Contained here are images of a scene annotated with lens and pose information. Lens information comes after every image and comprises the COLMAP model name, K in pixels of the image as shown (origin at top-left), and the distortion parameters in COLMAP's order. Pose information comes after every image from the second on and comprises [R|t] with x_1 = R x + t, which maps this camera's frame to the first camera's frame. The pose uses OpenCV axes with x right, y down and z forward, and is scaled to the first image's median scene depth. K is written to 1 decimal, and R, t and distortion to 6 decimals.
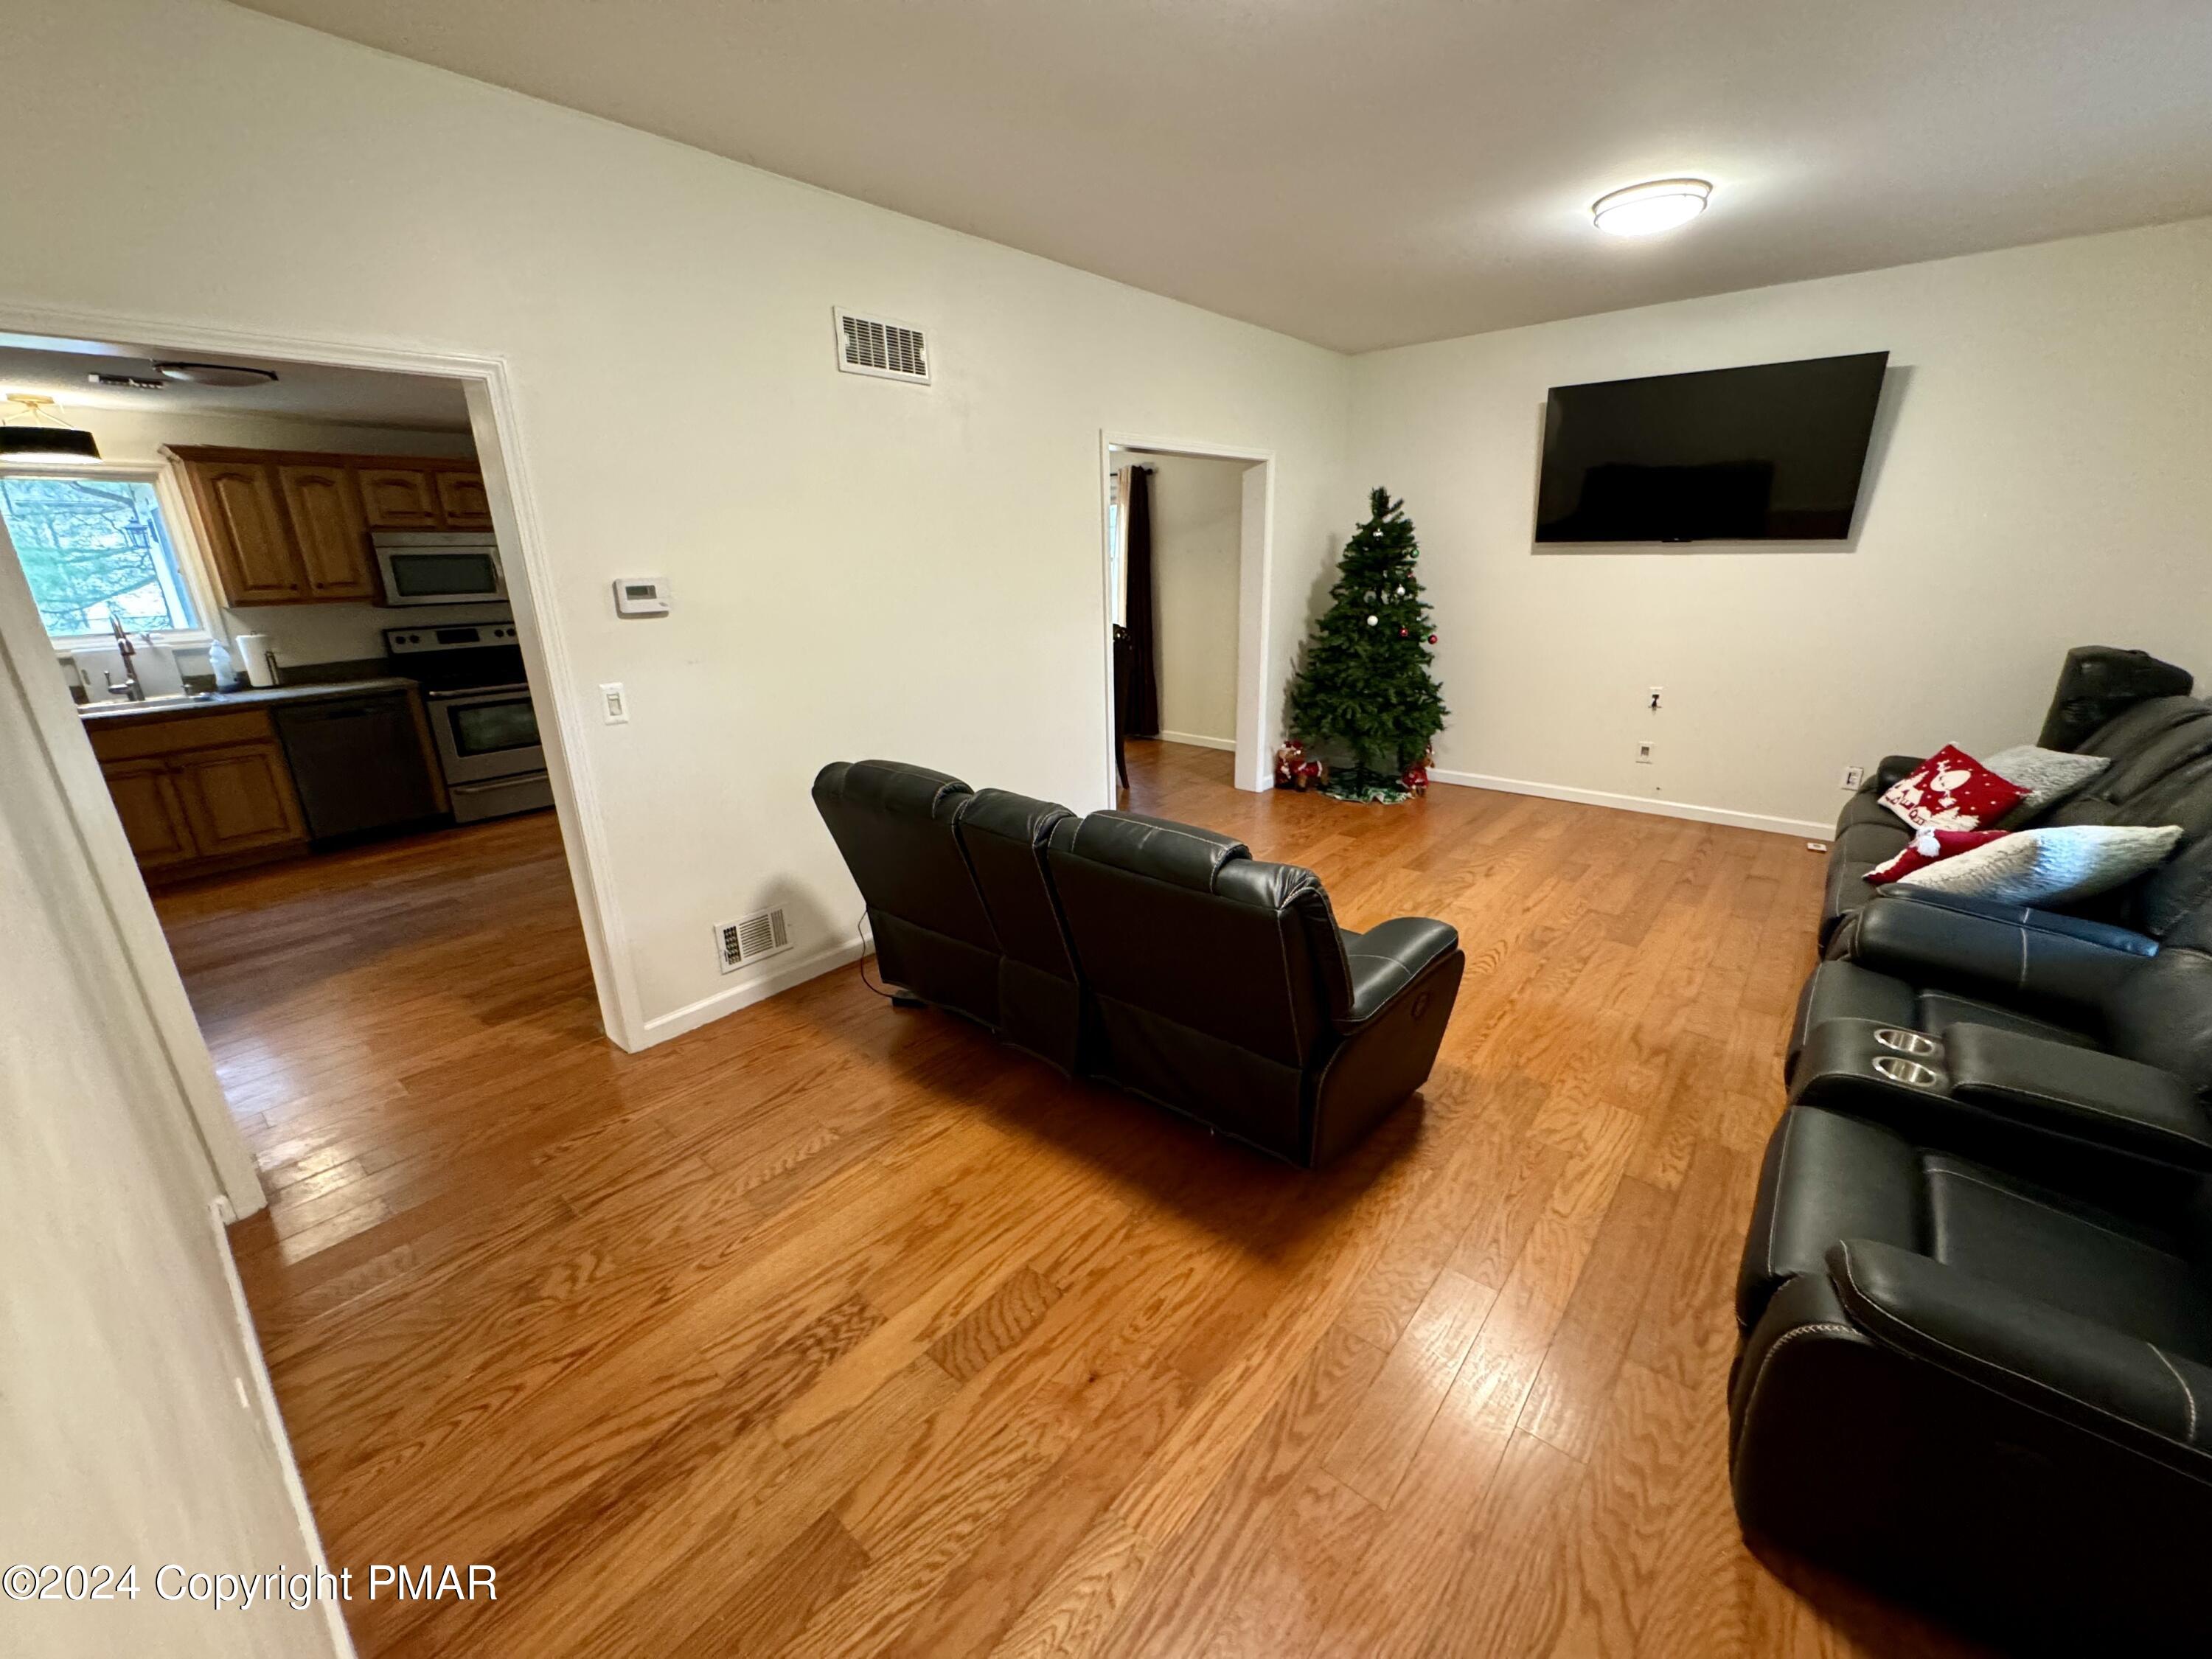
lens RADIAL K [[881.8, 0, 1107.4], [0, 881.8, 828.5], [0, 0, 1]] dist [-0.002300, -0.000066]
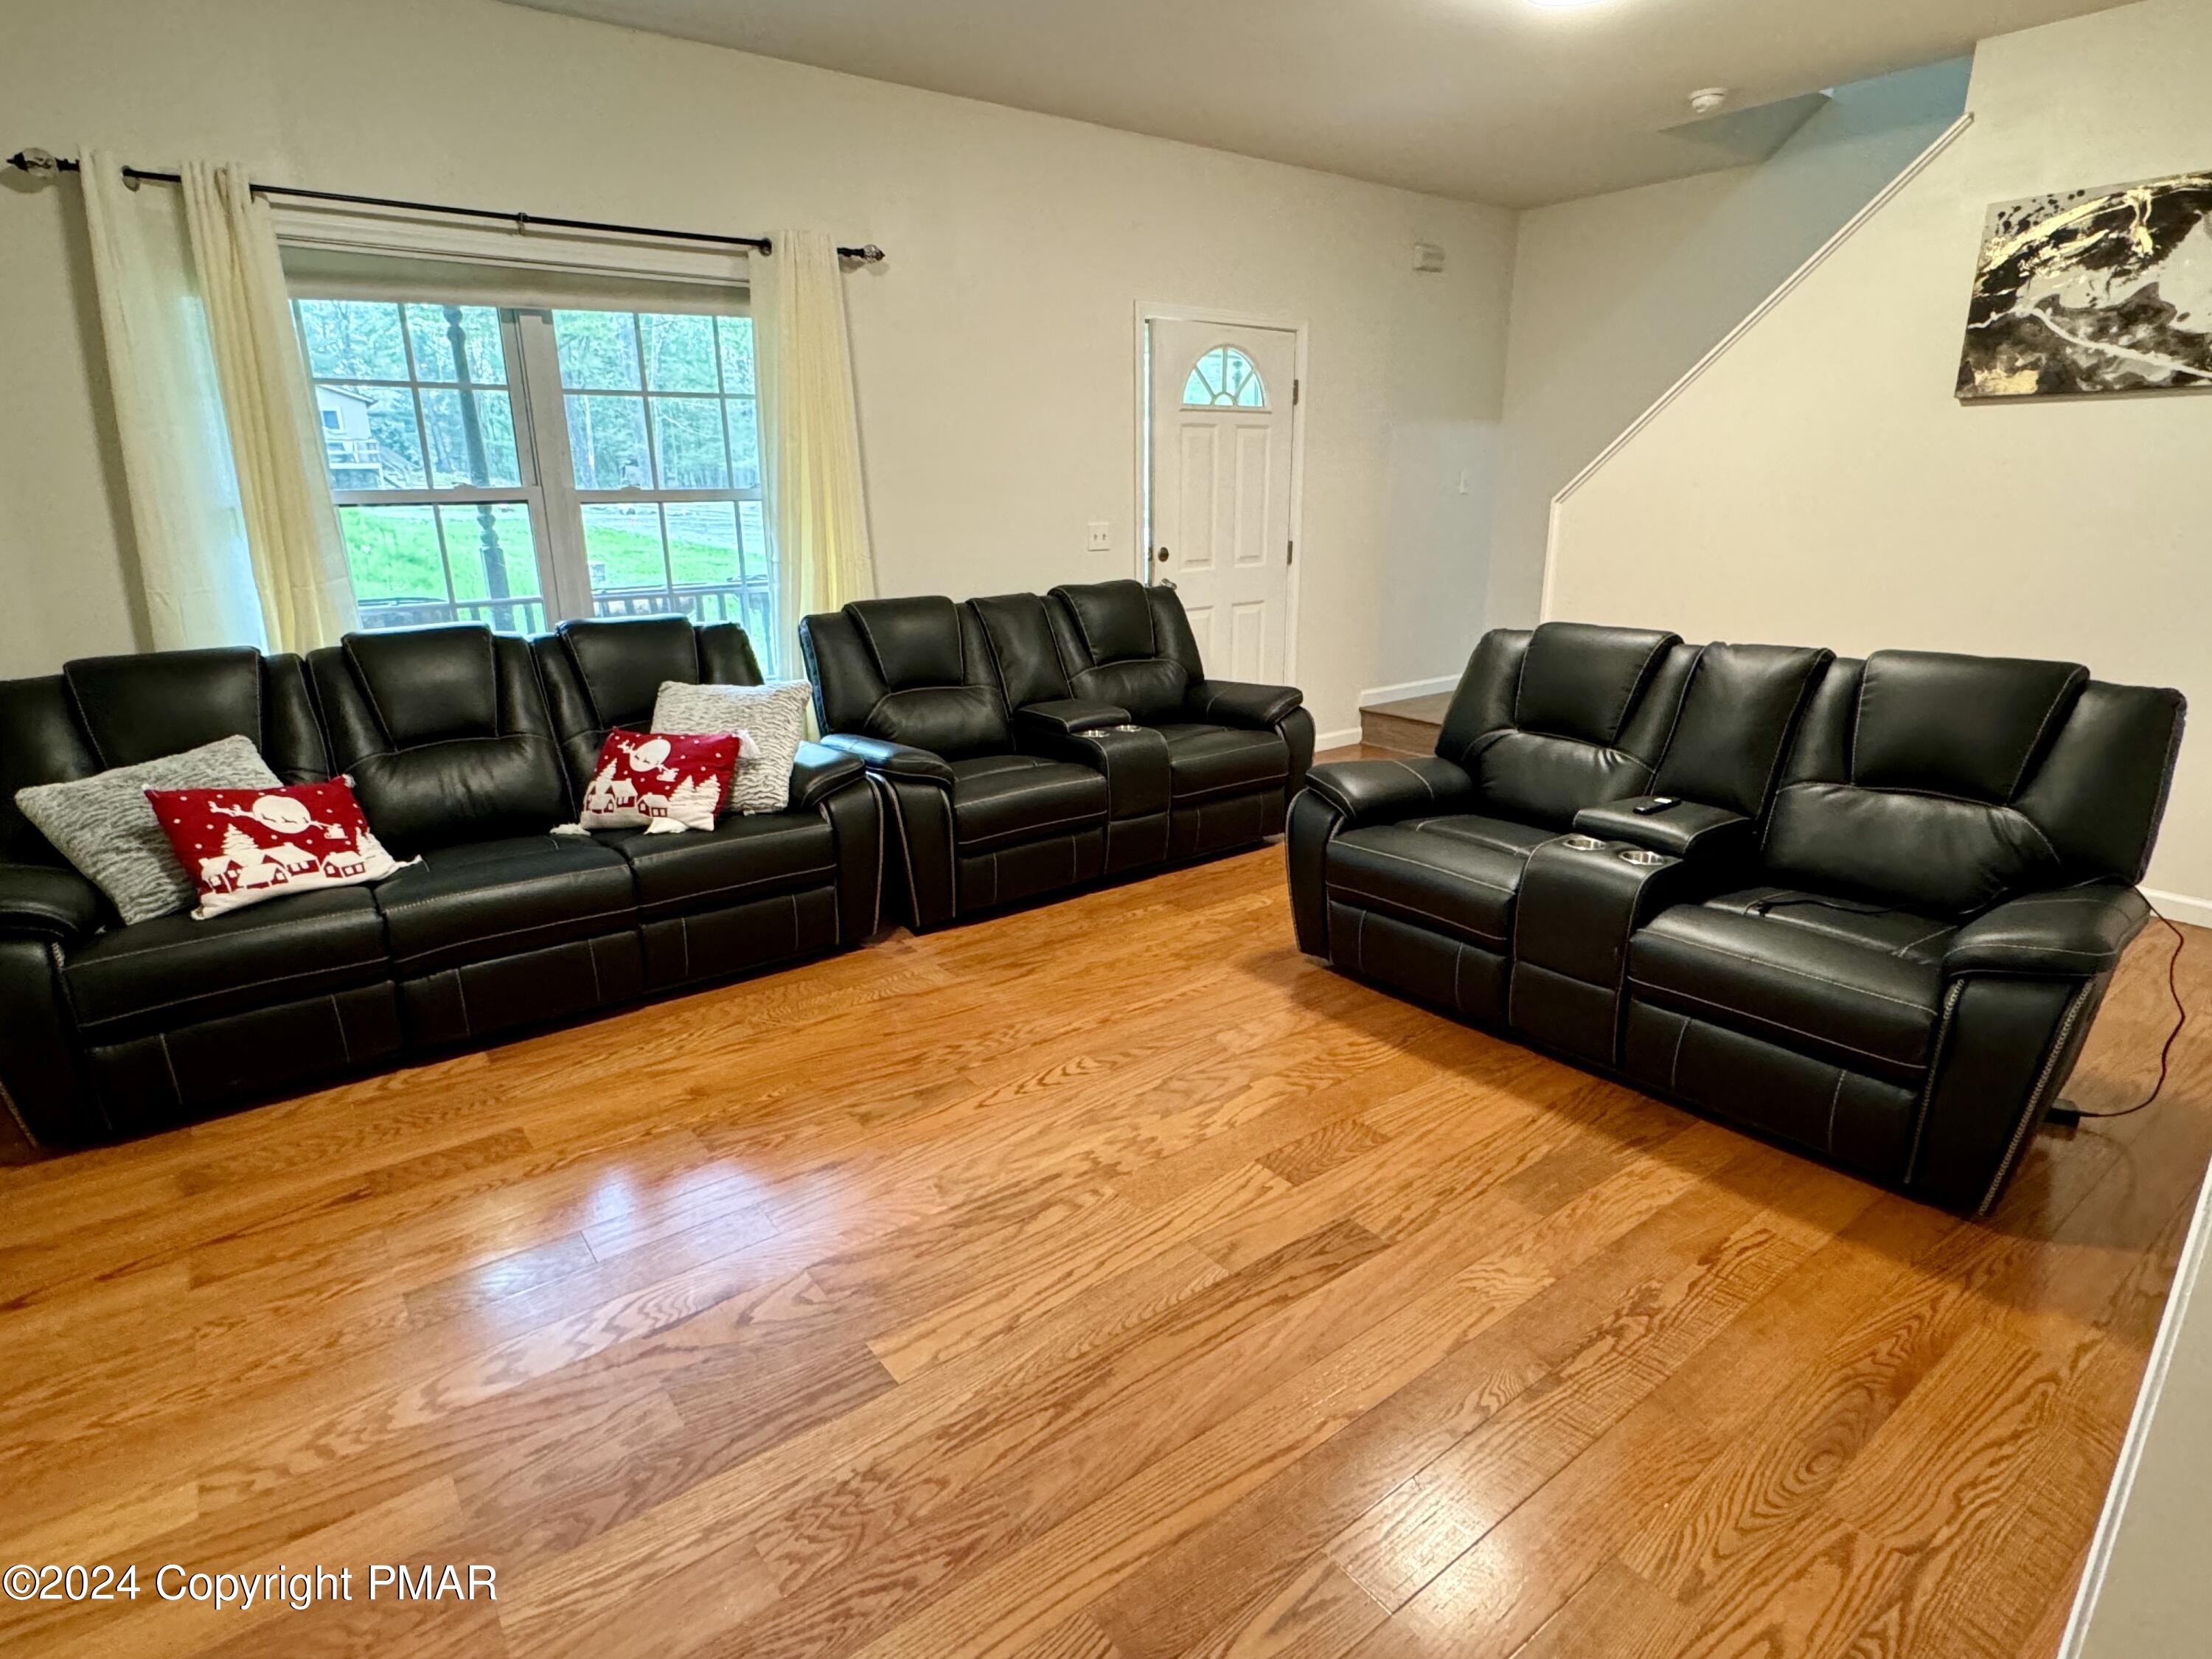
lens RADIAL K [[1178.5, 0, 1106.0], [0, 1178.5, 829.5], [0, 0, 1]] dist [-0.002608, 0.000137]
pose [[-0.977753, -0.036012, 0.206644, 0.240646], [0.085637, 0.830775, 0.549982, -0.471197], [-0.191481, 0.555443, -0.809209, 1.641887]]
